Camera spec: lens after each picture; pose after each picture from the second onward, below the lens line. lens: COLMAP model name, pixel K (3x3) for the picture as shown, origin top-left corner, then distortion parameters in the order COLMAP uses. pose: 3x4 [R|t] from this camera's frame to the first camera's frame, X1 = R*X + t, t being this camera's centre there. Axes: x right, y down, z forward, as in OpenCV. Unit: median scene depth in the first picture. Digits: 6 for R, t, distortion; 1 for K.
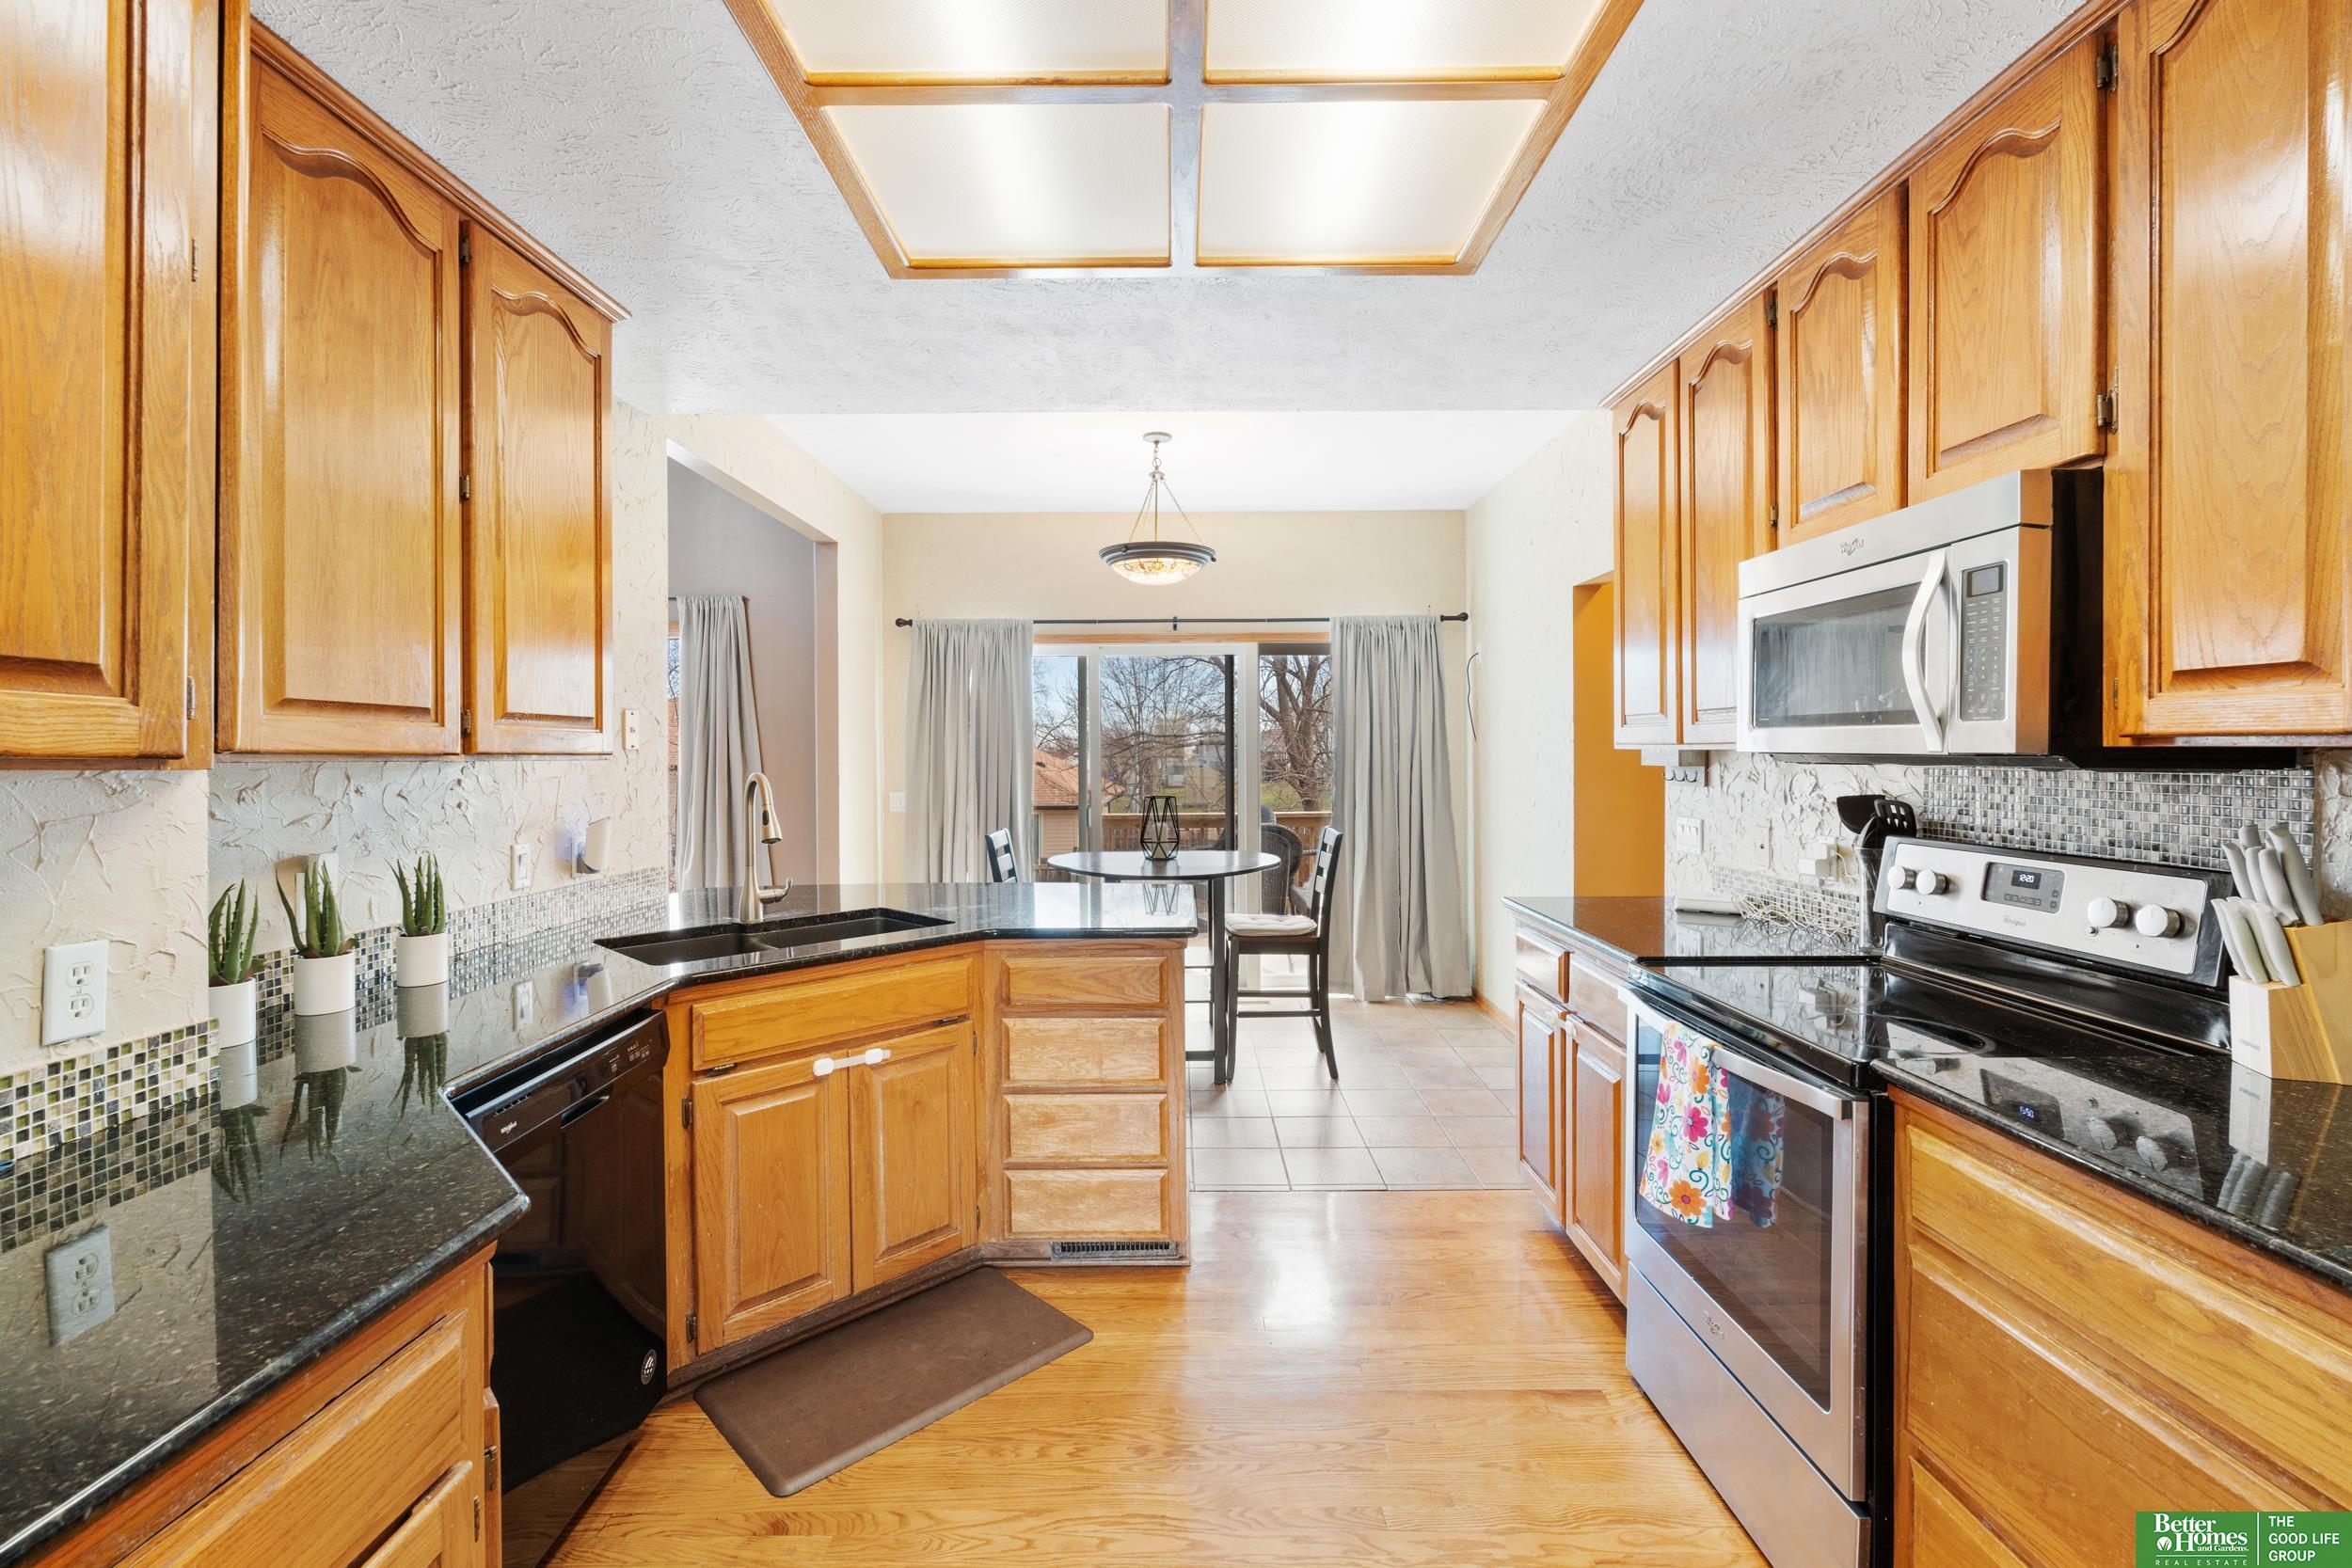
lens RADIAL K [[1036.3, 0, 1188.5], [0, 1036.3, 762.7], [0, 0, 1]] dist [-0.006446, 0.000669]
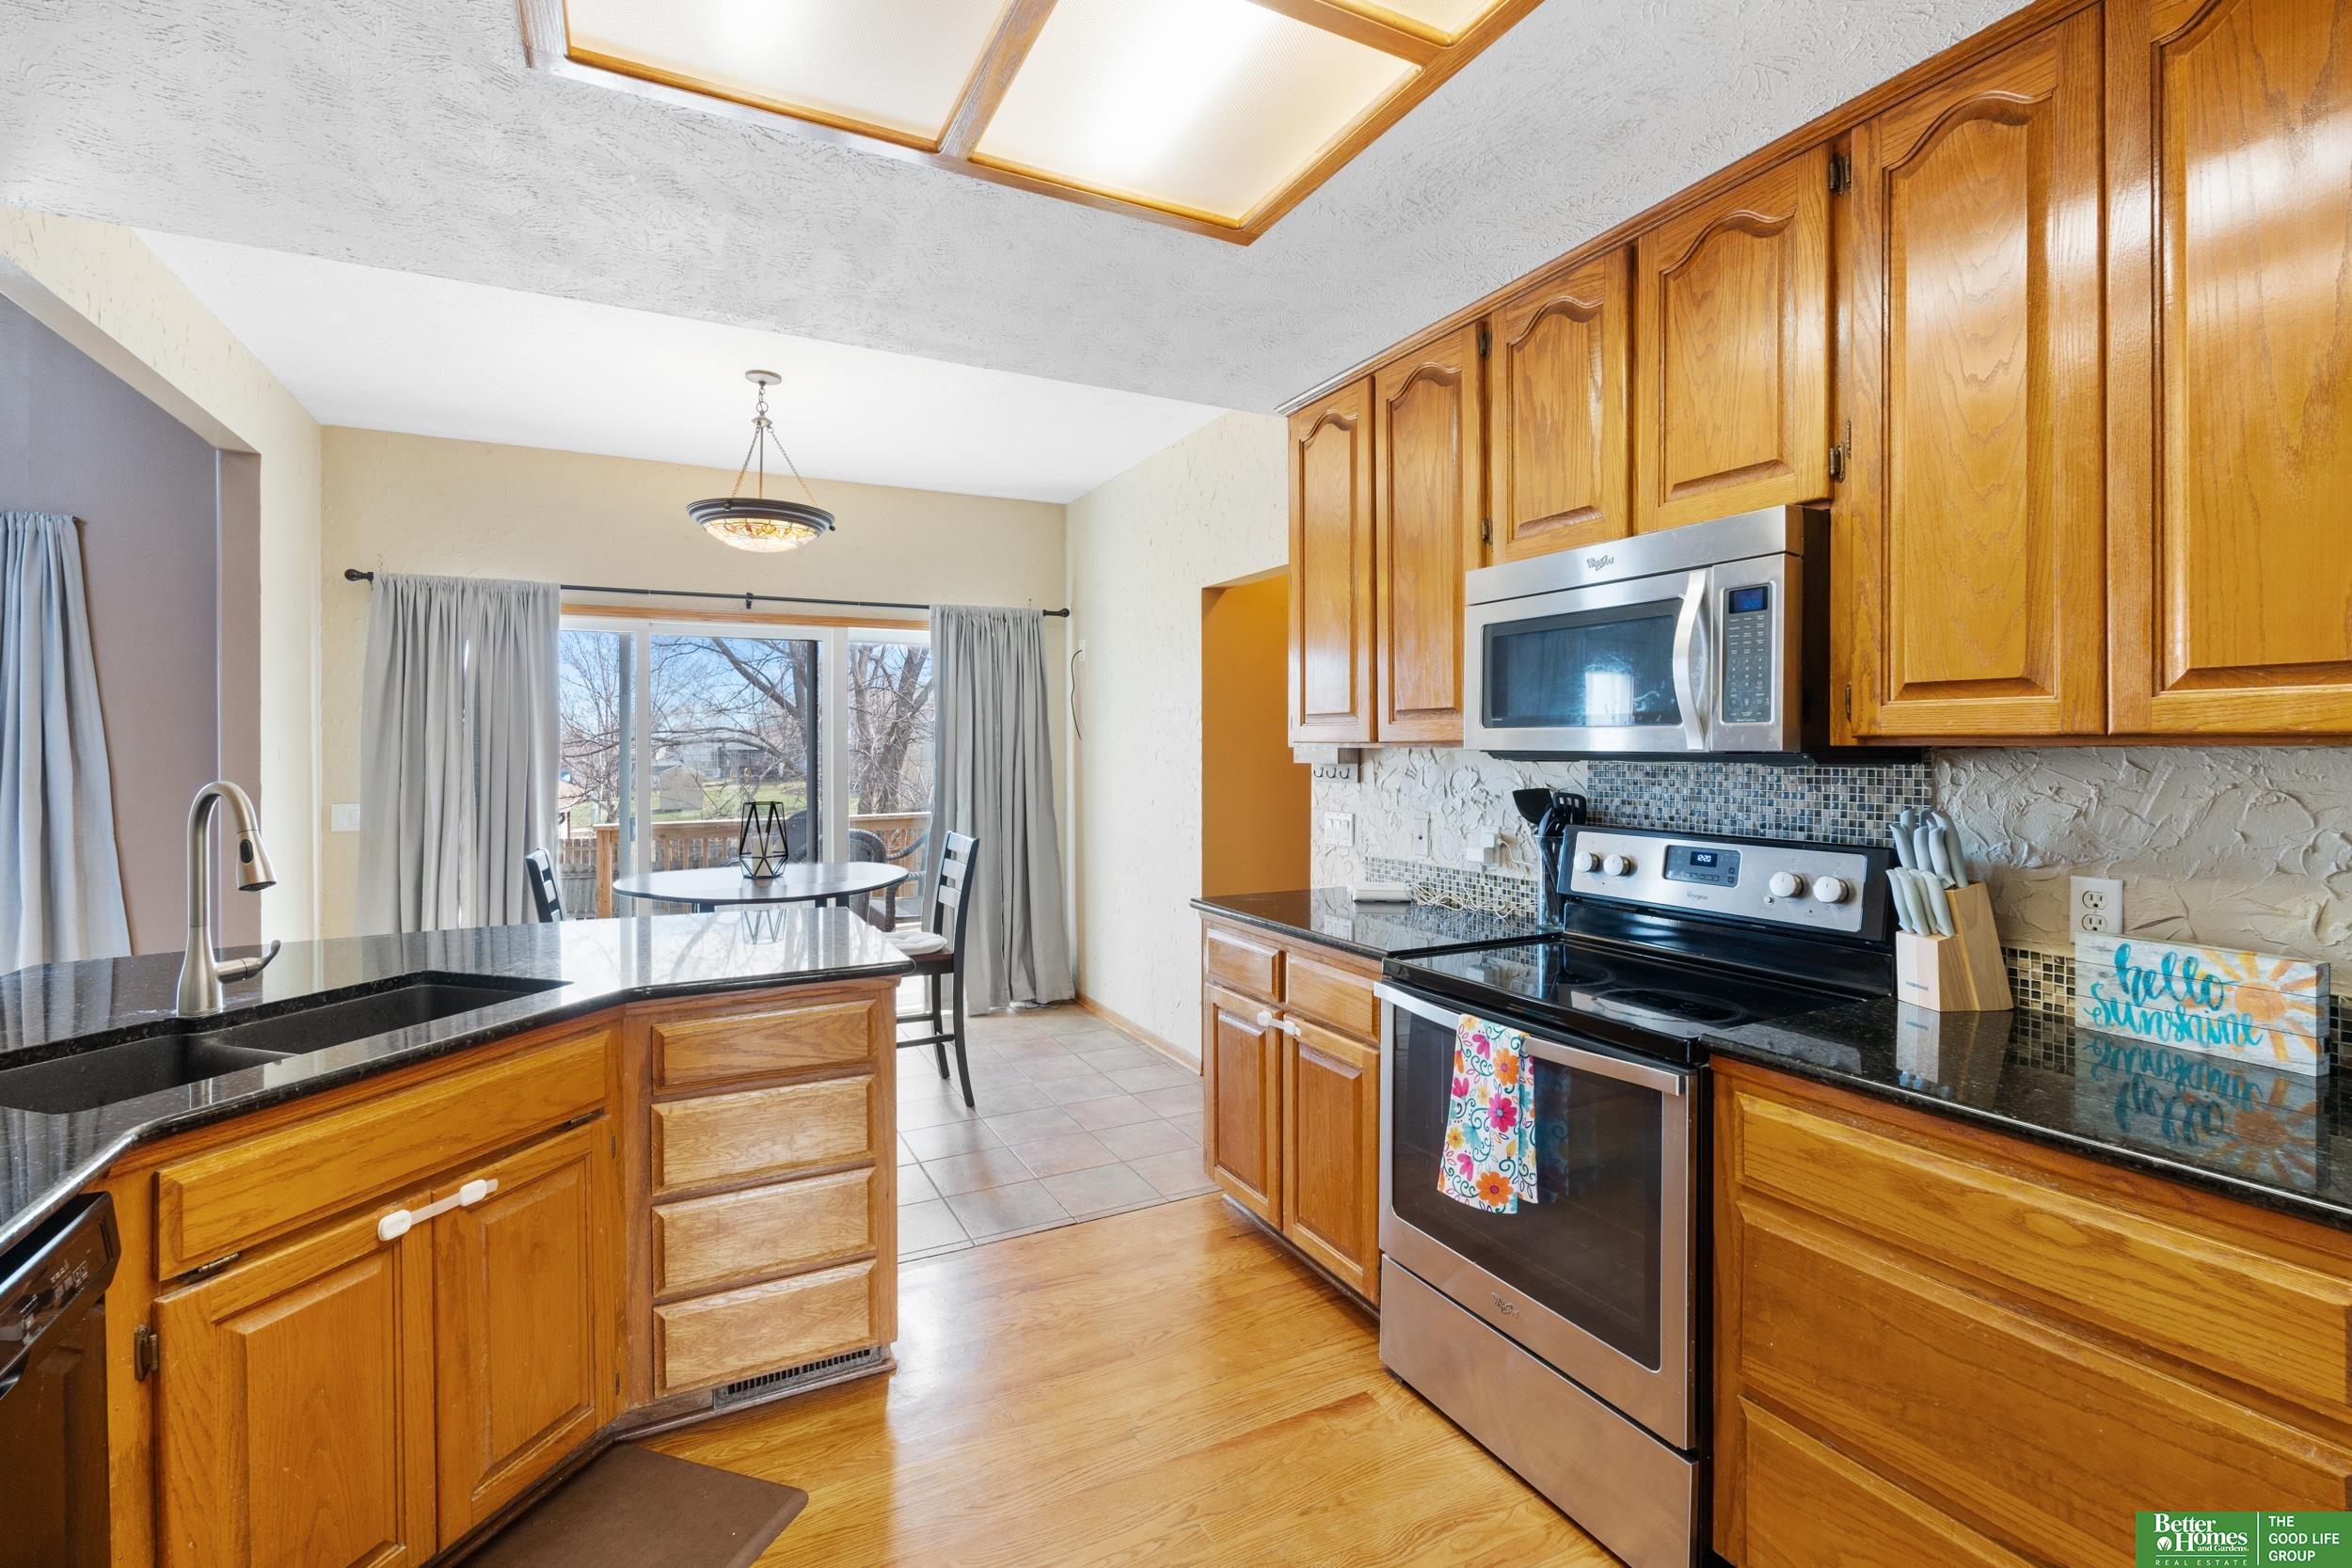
lens RADIAL K [[1036.3, 0, 1181.1], [0, 1036.3, 752.2], [0, 0, 1]] dist [-0.006446, 0.000669]
pose [[0.891702, -0.000210, 0.452622, -0.218942], [0.004121, 0.999962, -0.007655, -0.001547], [-0.452603, 0.008691, 0.891670, 0.196110]]
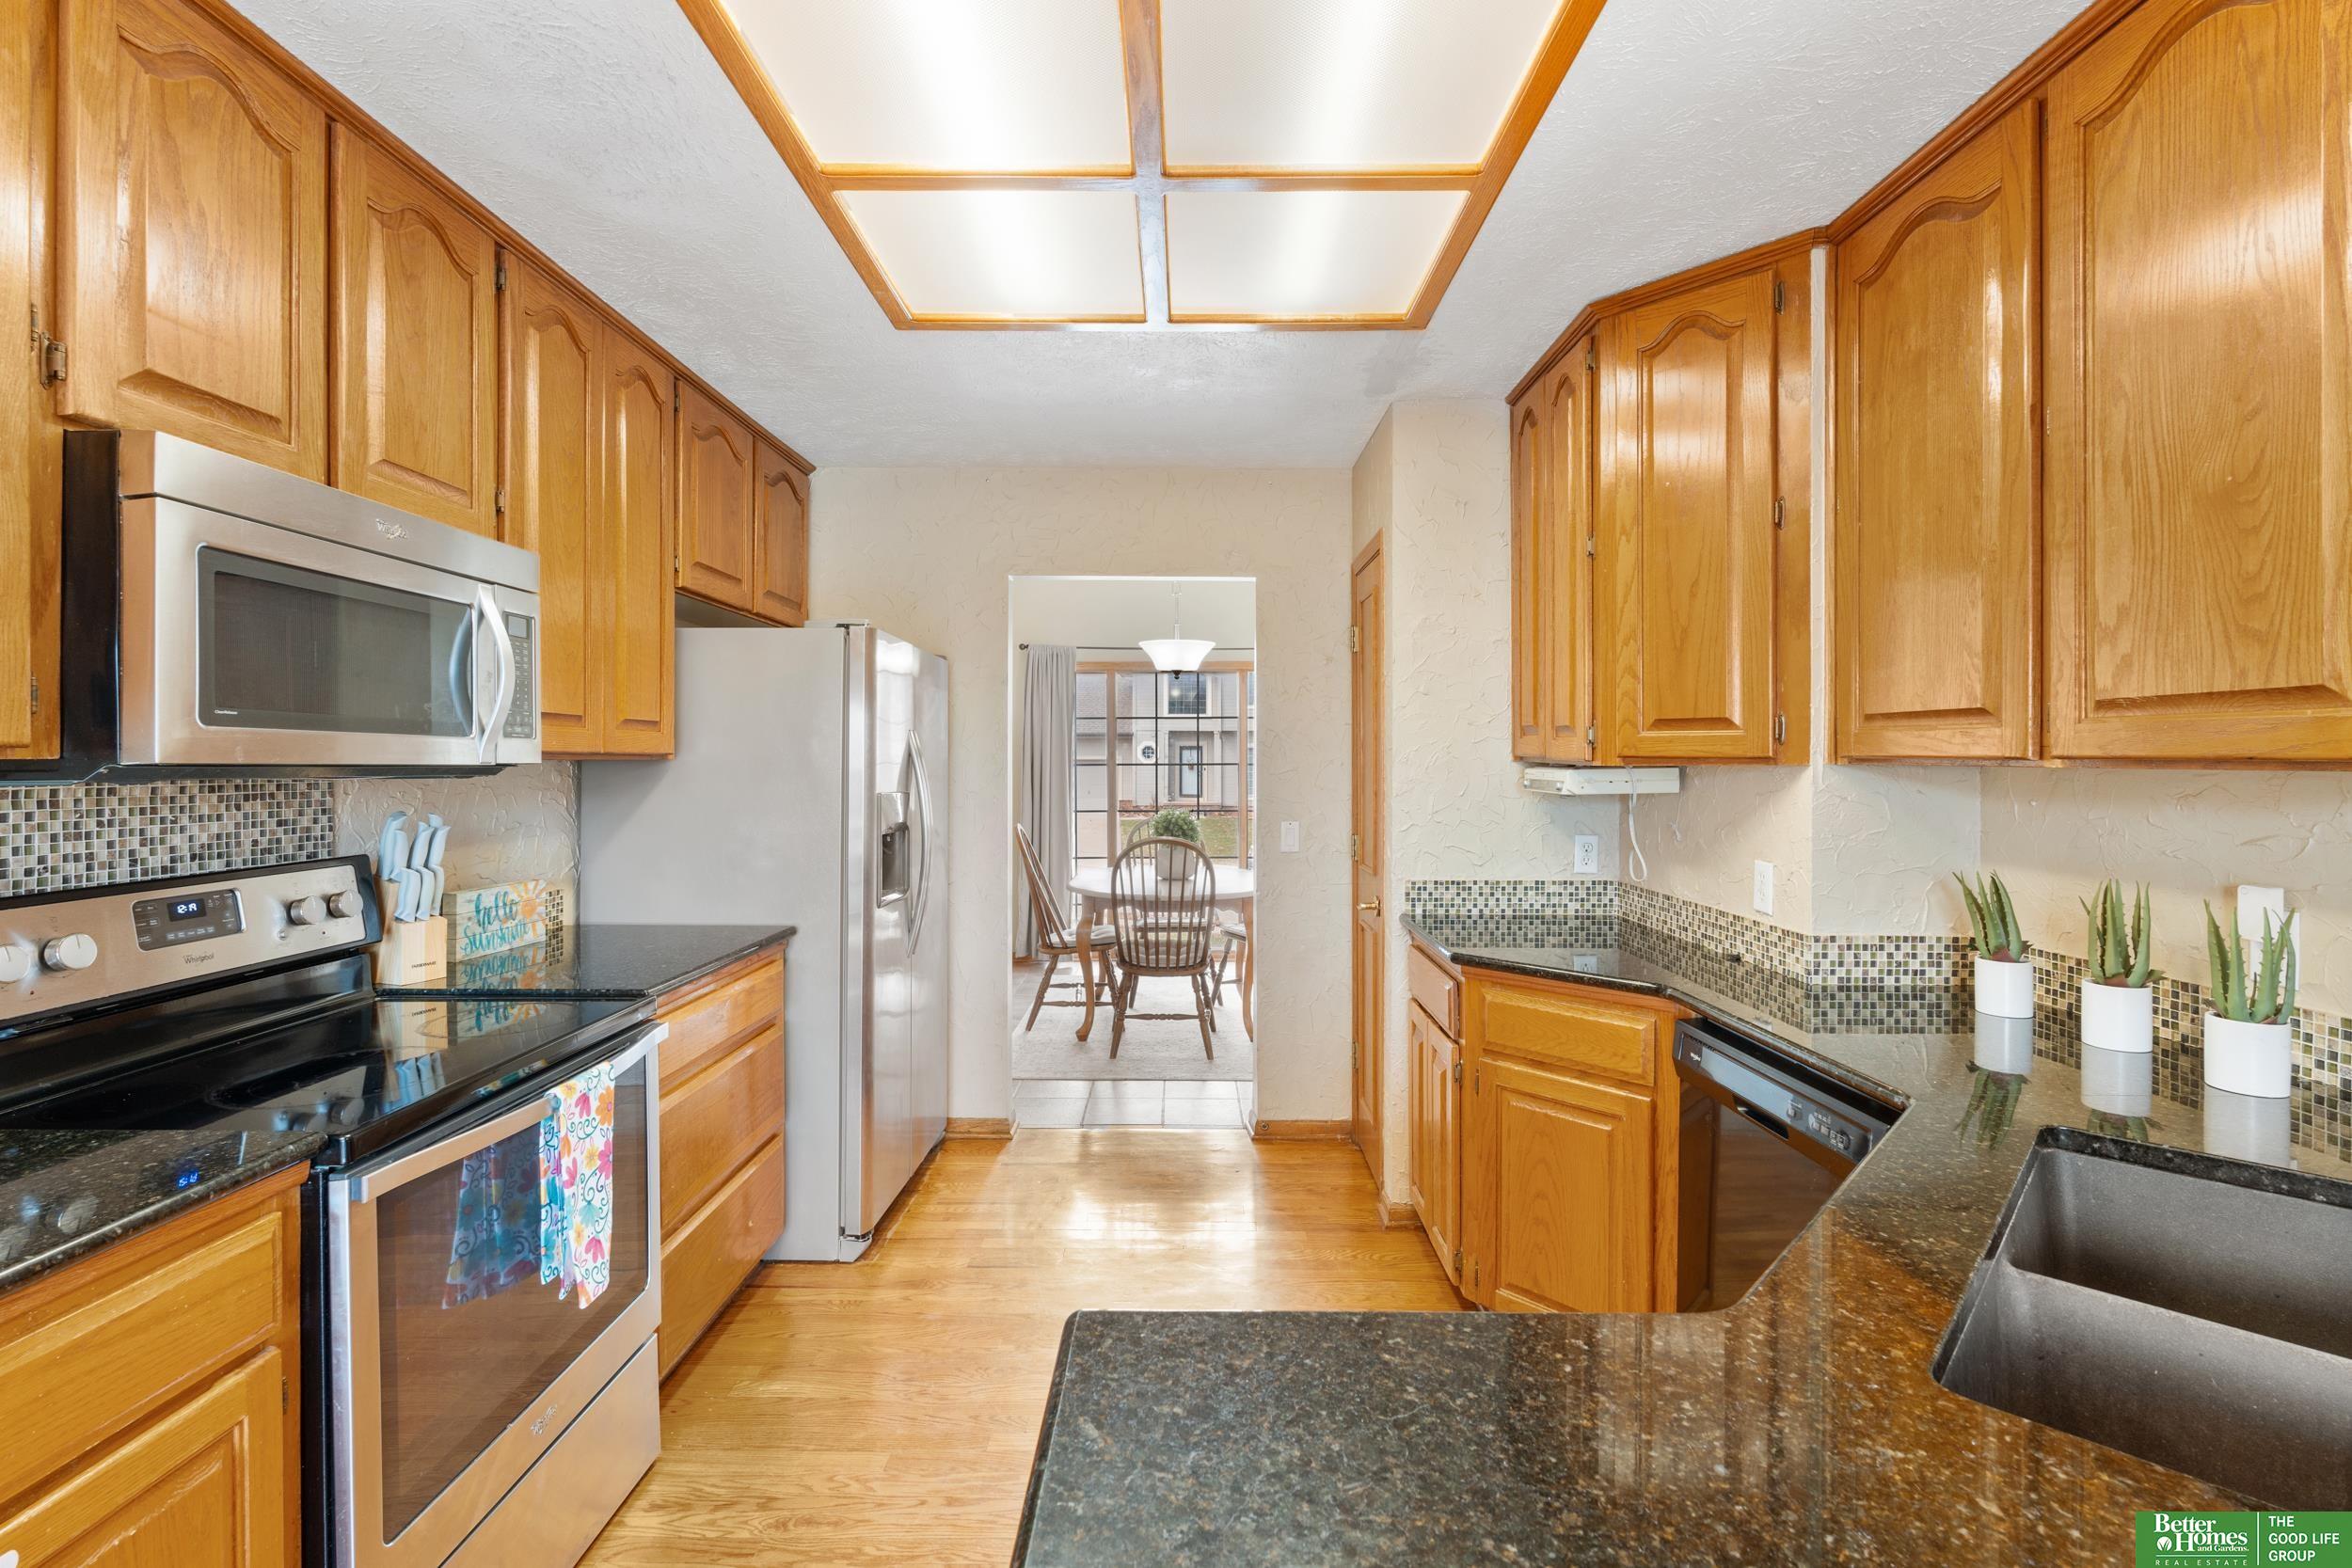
lens RADIAL K [[1036.3, 0, 1167.8], [0, 1036.3, 760.3], [0, 0, 1]] dist [-0.006446, 0.000669]
pose [[-0.999638, 0.004324, 0.026546, -0.037910], [0.004618, 0.999928, 0.011033, -0.017163], [-0.026496, 0.011152, -0.999587, 1.637291]]
